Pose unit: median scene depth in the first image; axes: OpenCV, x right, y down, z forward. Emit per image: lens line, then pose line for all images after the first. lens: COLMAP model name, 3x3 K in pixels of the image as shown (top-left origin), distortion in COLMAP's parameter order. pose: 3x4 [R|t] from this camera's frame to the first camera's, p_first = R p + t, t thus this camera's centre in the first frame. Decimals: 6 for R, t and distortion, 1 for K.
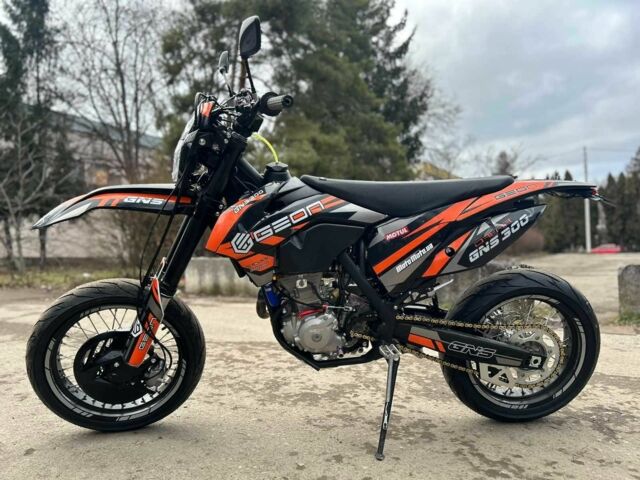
lens RADIAL K [[478.6, 0, 320.0], [0, 478.6, 240.0], [0, 0, 1]] dist [0.076600, -0.087059]
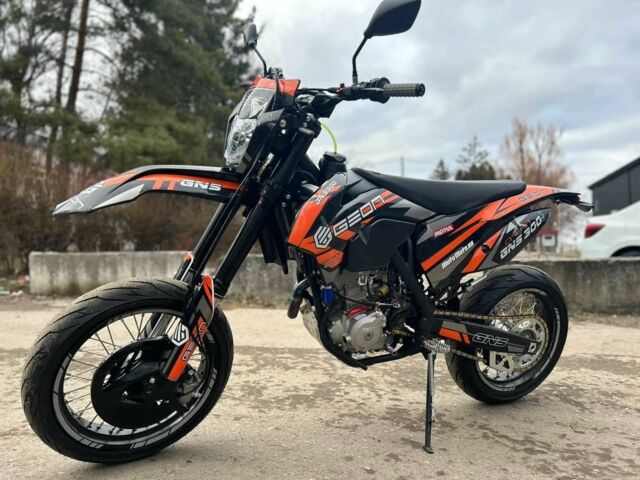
lens RADIAL K [[478.6, 0, 320.0], [0, 478.6, 240.0], [0, 0, 1]] dist [0.076600, -0.087059]
pose [[0.940298, 0.016293, 0.339961, -0.425948], [-0.019054, 0.999807, 0.004786, 0.006530], [-0.339817, -0.010978, 0.940427, 0.121777]]
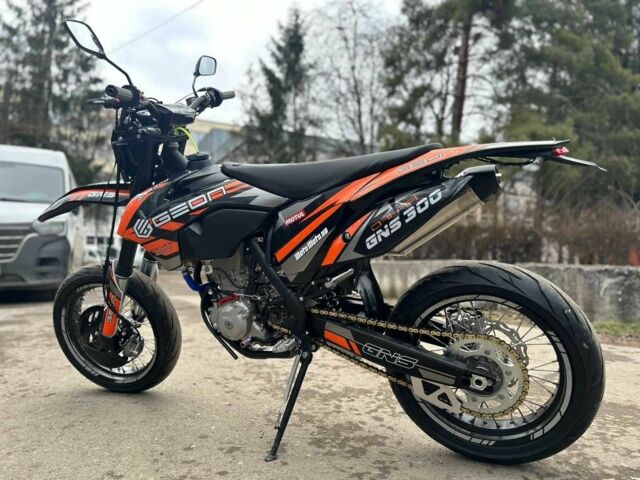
lens RADIAL K [[478.6, 0, 320.0], [0, 478.6, 240.0], [0, 0, 1]] dist [0.076600, -0.087059]
pose [[0.870236, -0.003861, -0.492620, 0.638742], [-0.004491, 0.999866, -0.015770, 0.042471], [0.492615, 0.015936, 0.870101, 0.223335]]
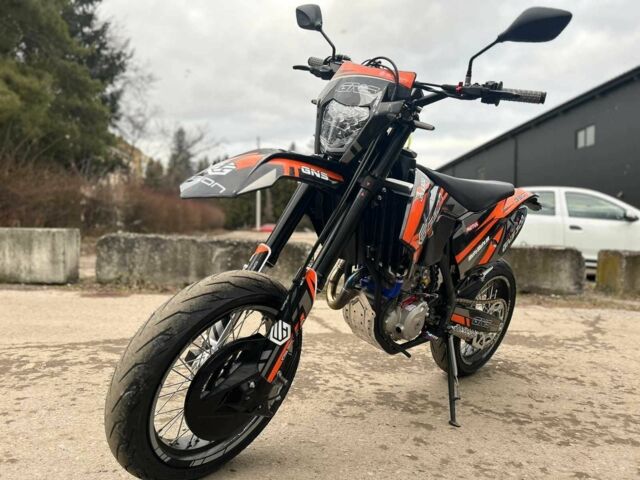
lens RADIAL K [[478.6, 0, 320.0], [0, 478.6, 240.0], [0, 0, 1]] dist [0.076600, -0.087059]
pose [[0.785004, 0.019431, 0.619186, -0.785598], [-0.052292, 0.998019, 0.034977, -0.000679], [-0.617280, -0.059836, 0.784465, 0.341646]]
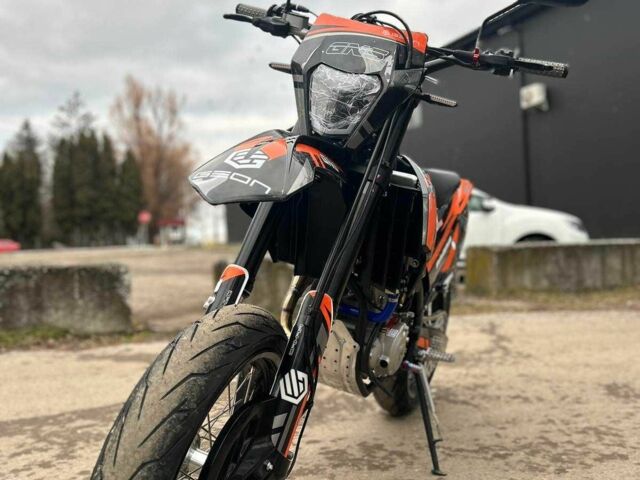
lens RADIAL K [[639.6, 0, 321.8], [0, 639.6, 242.0], [0, 0, 1]] dist [0.088577, -0.122563]
pose [[0.513392, -0.013311, 0.858051, -0.964270], [0.004721, 0.999908, 0.012687, 0.002800], [-0.858141, -0.002462, 0.513408, 0.564321]]
